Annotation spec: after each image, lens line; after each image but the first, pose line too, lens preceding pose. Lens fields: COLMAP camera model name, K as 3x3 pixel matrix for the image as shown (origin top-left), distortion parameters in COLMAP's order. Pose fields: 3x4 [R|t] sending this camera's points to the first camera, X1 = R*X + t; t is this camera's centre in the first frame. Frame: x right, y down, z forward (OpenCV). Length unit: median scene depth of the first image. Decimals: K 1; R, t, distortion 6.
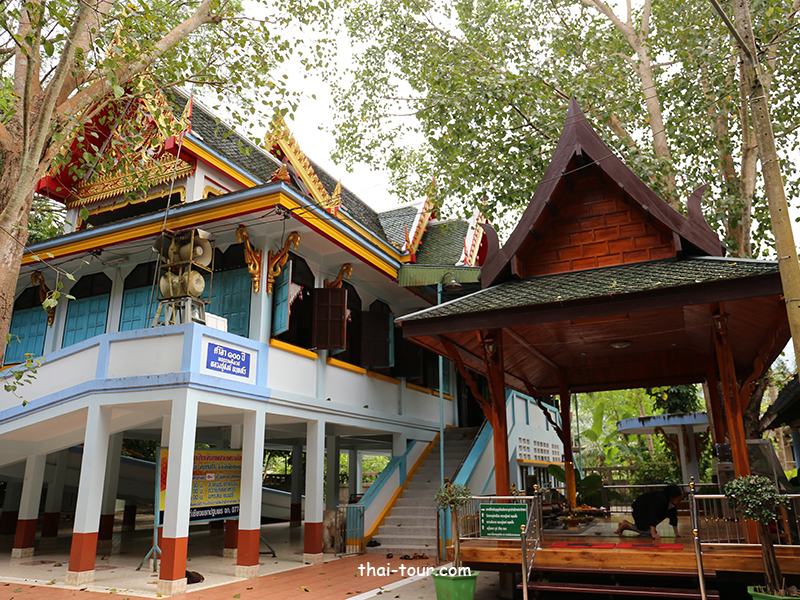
lens RADIAL K [[625.1, 0, 401.2], [0, 625.1, 293.5], [0, 0, 1]] dist [-0.076271, 0.080157]
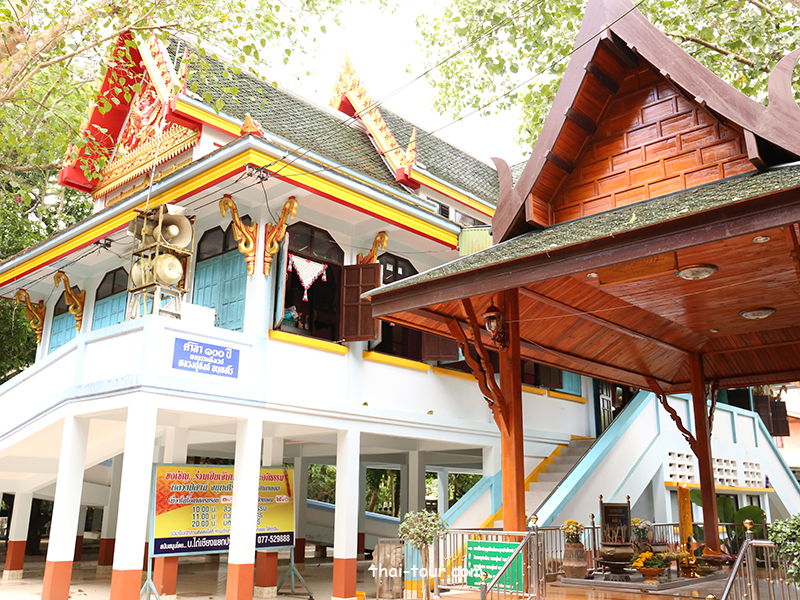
lens RADIAL K [[745.2, 0, 399.9], [0, 745.2, 306.9], [0, 0, 1]] dist [-0.042973, 0.000000]
pose [[0.950881, -0.059131, -0.303856, 0.259993], [0.068866, 0.997396, 0.021411, 0.033858], [0.301798, -0.041284, 0.952477, 0.126481]]
